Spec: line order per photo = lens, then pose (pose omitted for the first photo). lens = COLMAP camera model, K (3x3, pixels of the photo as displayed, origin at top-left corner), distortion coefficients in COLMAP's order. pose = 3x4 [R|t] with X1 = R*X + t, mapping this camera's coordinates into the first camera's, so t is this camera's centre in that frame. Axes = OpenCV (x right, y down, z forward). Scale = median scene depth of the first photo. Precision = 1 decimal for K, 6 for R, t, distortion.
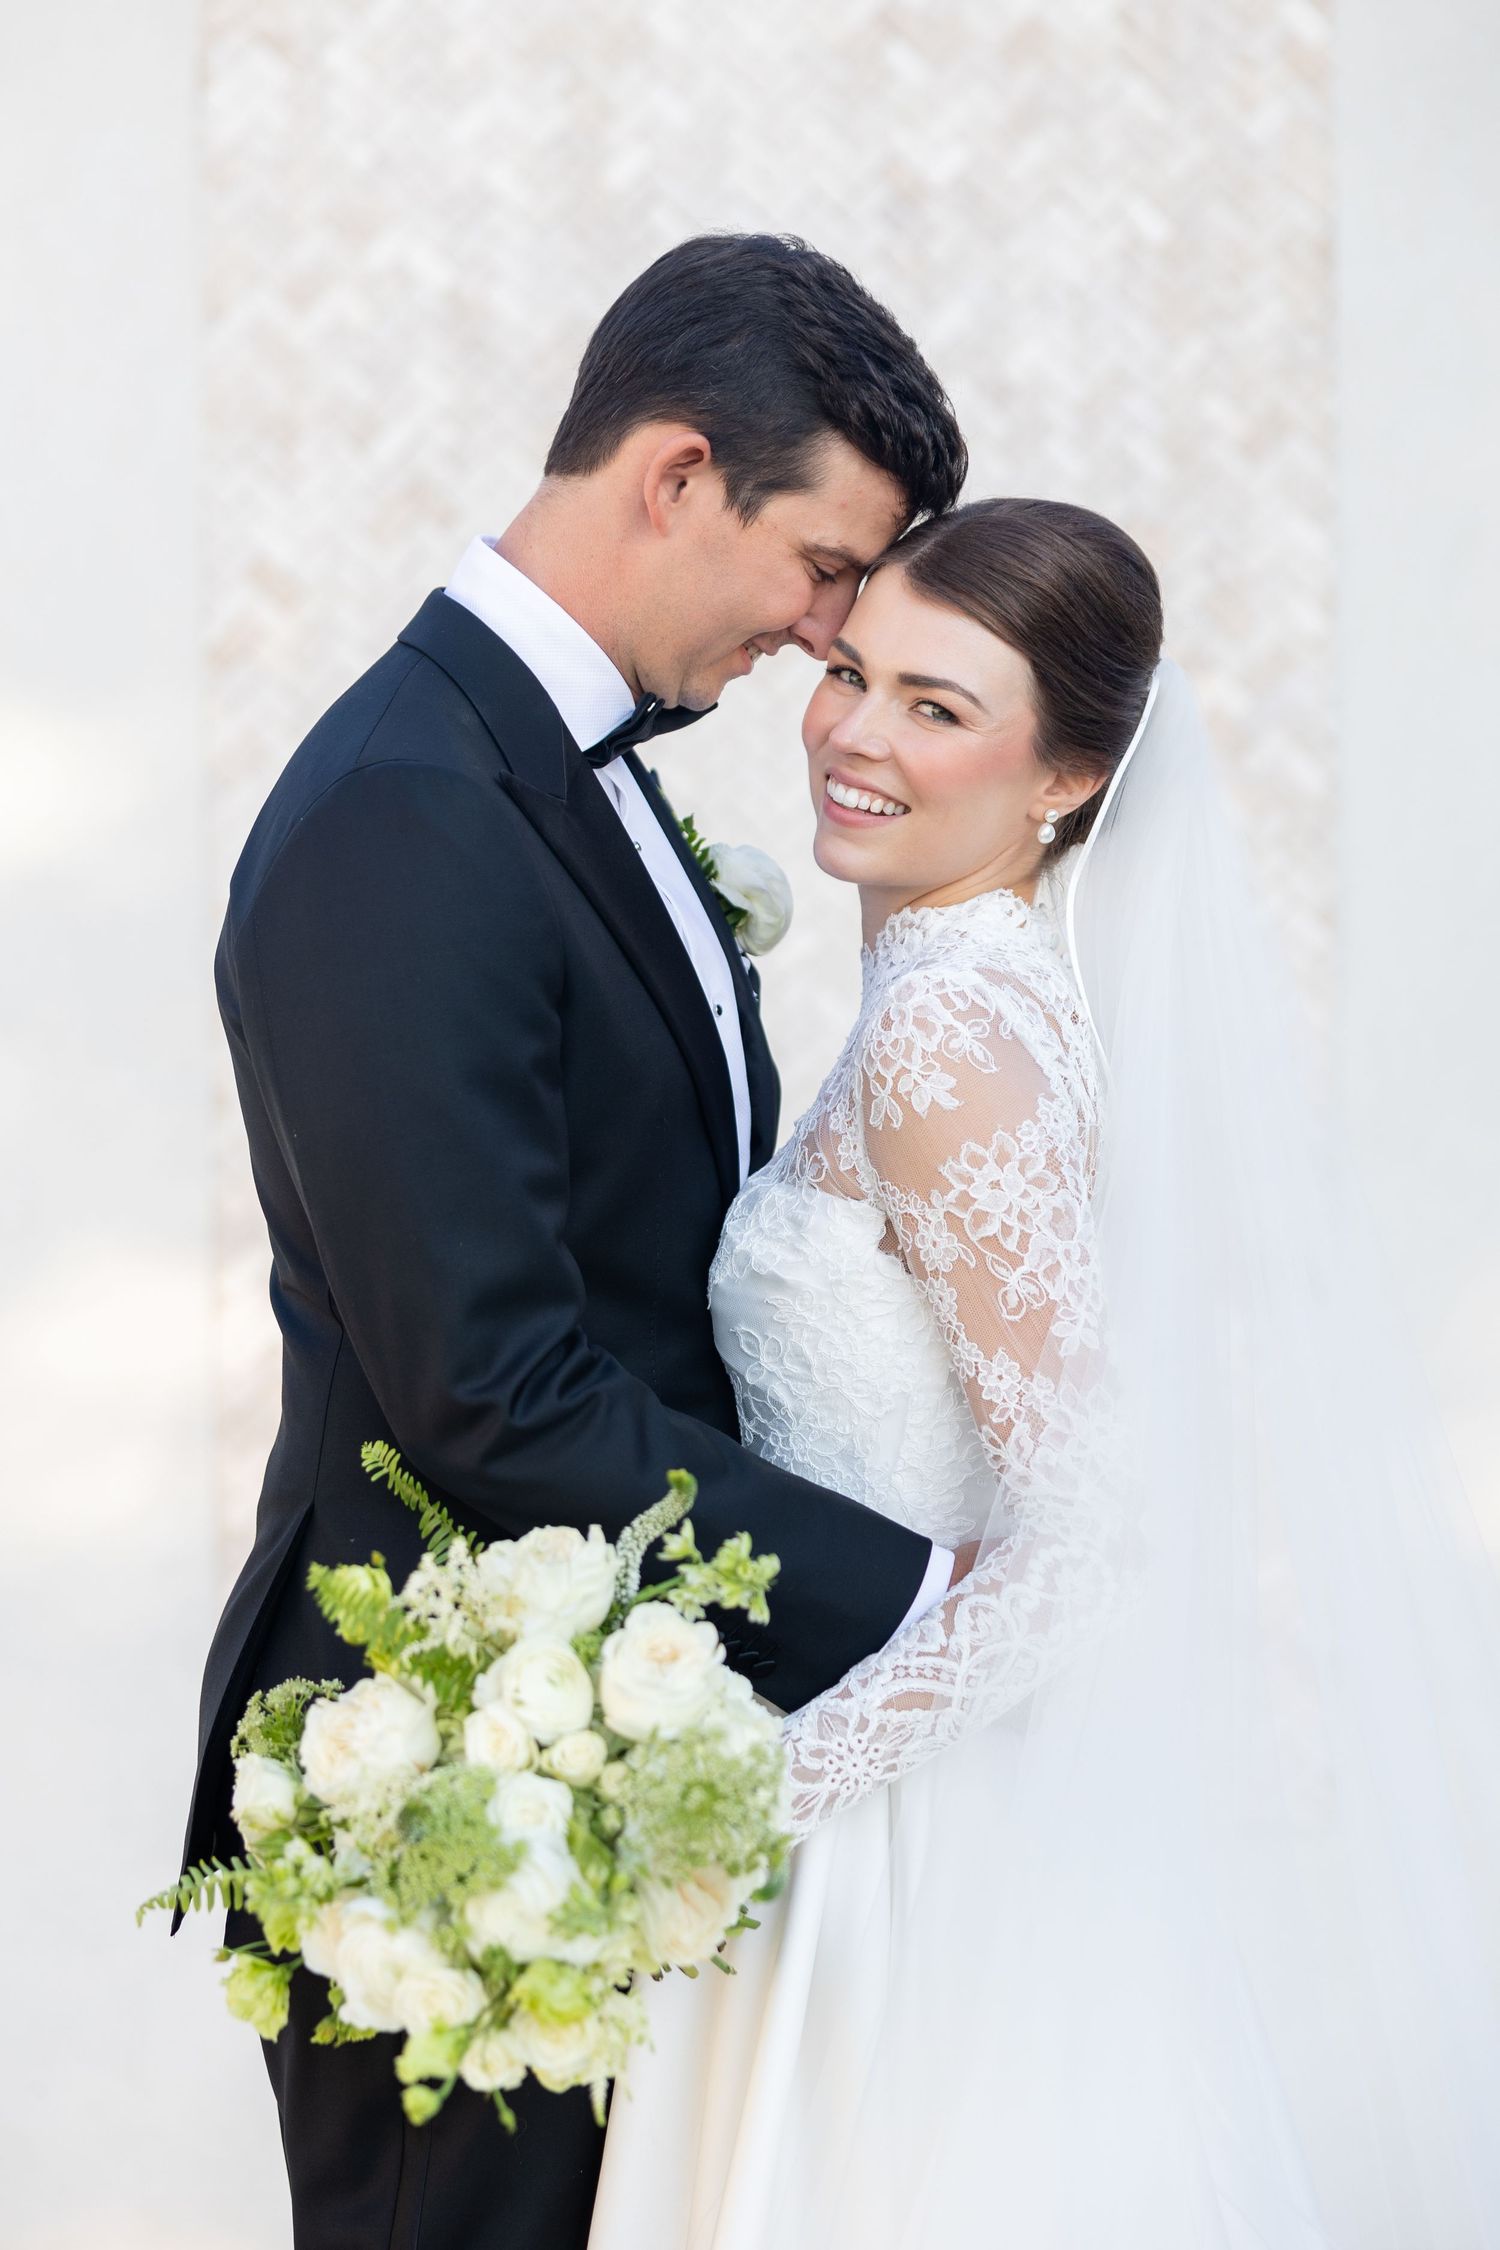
lens RADIAL K [[4205.3, 0, 741.6], [0, 4205.3, 1128.9], [0, 0, 1]] dist [-0.021825, 0.000000]
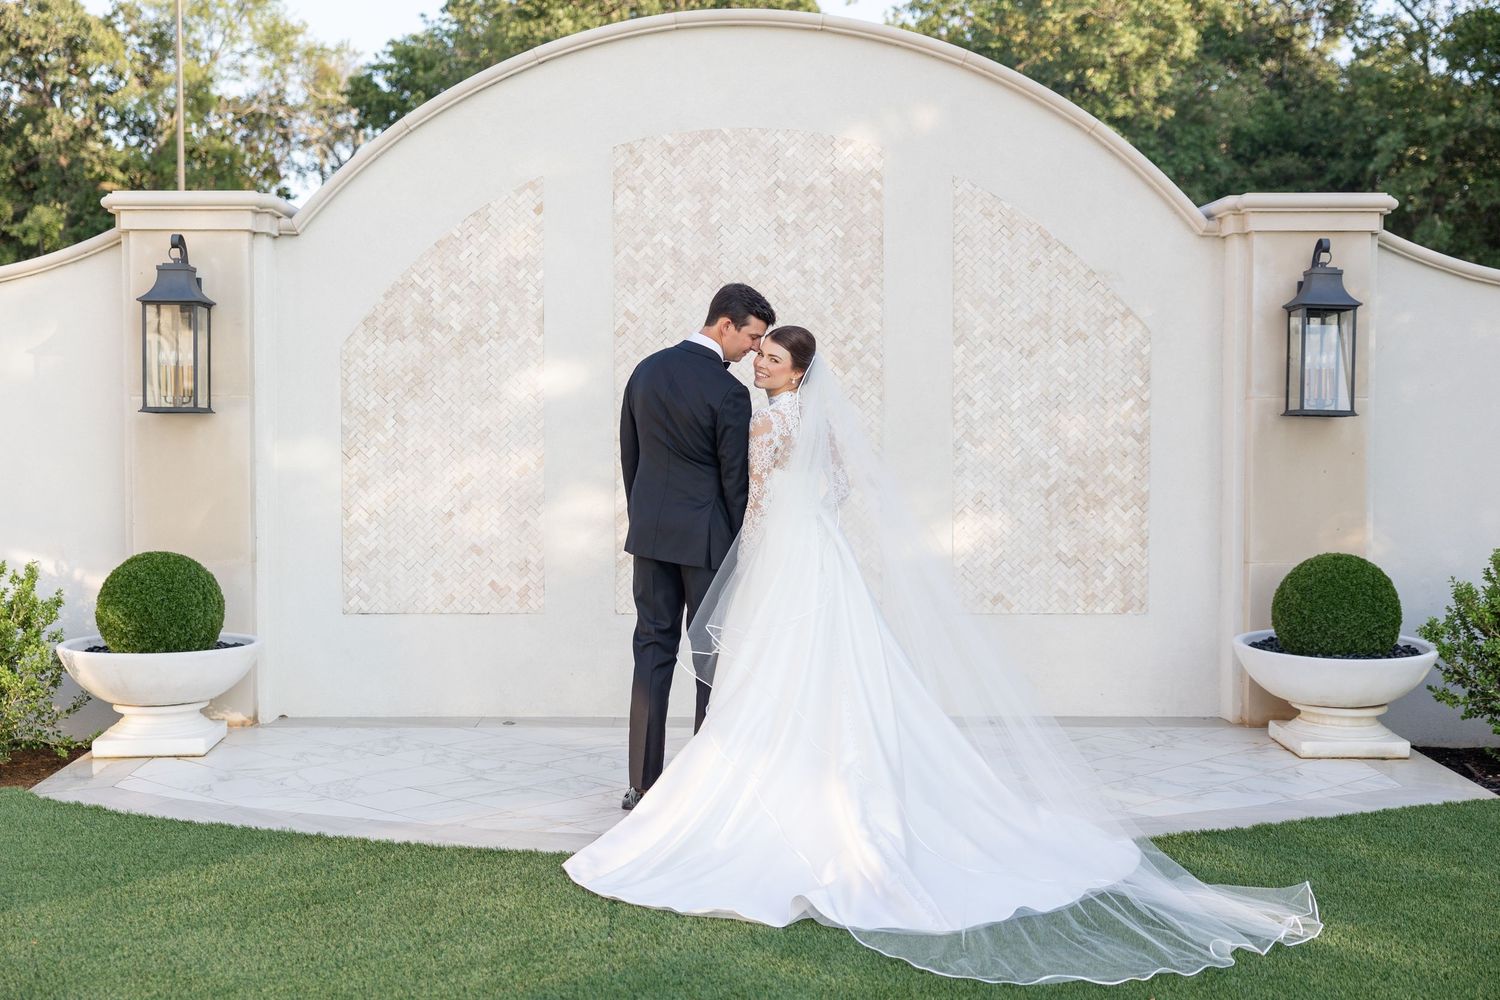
lens RADIAL K [[1862.1, 0, 735.0], [0, 1862.1, 475.2], [0, 0, 1]] dist [0.015029, 0.000000]
pose [[0.999938, 0.005364, -0.009731, 0.012290], [-0.005379, 0.999984, -0.001484, 0.031250], [0.009723, 0.001536, 0.999952, -0.868312]]
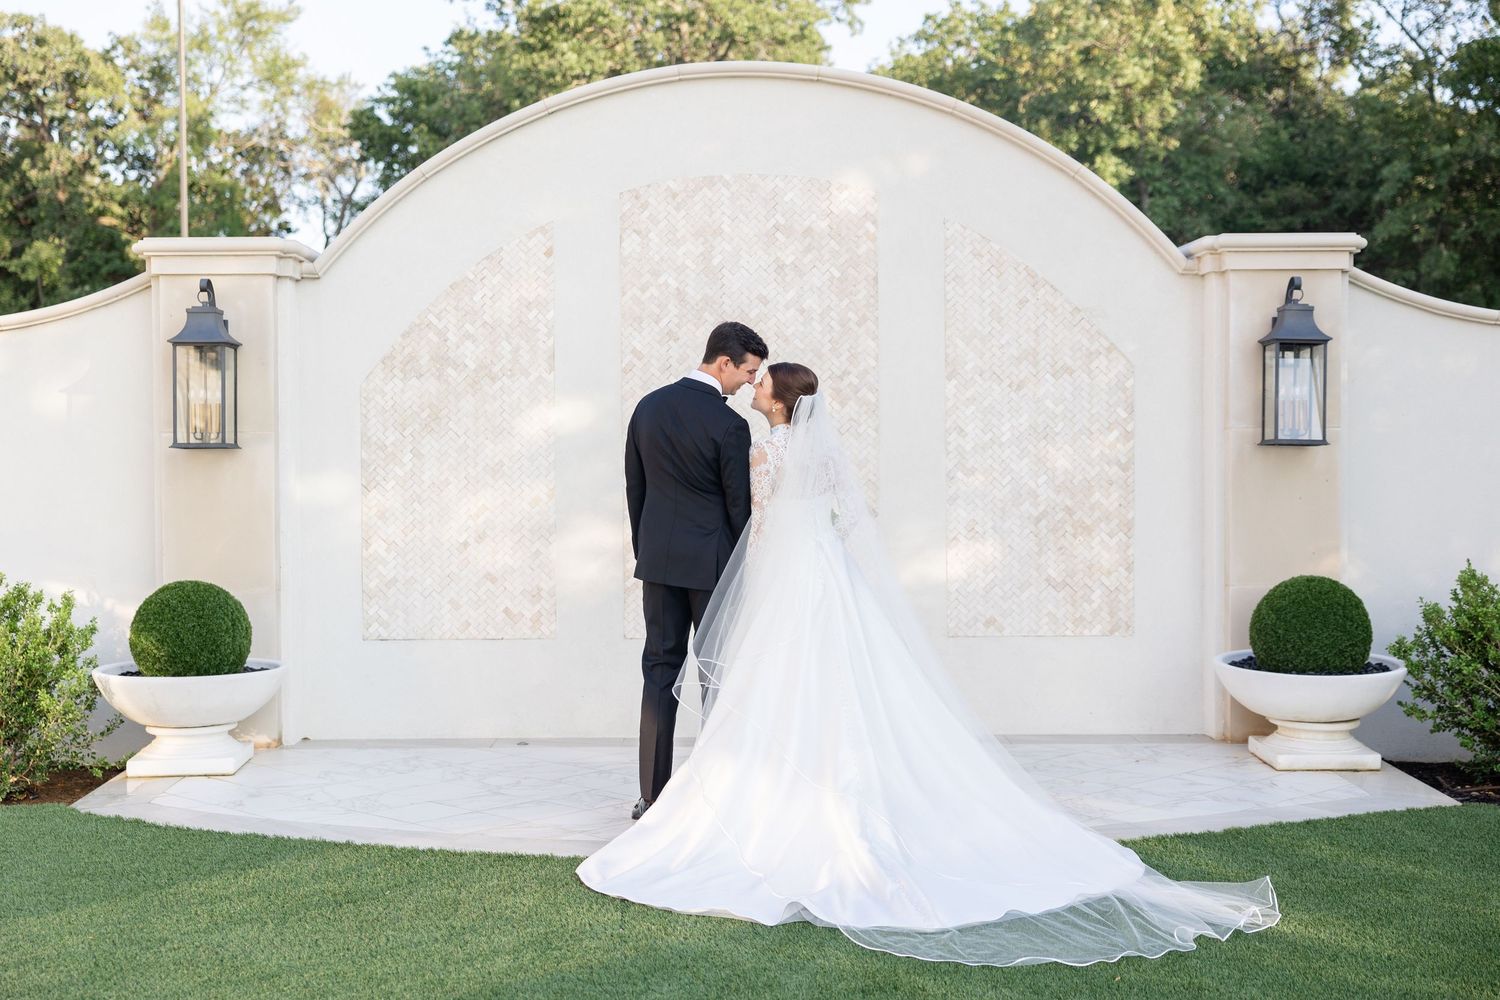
lens RADIAL K [[2067.9, 0, 759.4], [0, 2067.9, 493.1], [0, 0, 1]] dist [0.029950, 0.000000]
pose [[0.999983, -0.000716, -0.005807, 0.029410], [0.000639, 0.999912, -0.013234, 0.044669], [0.005816, 0.013230, 0.999896, -1.172390]]
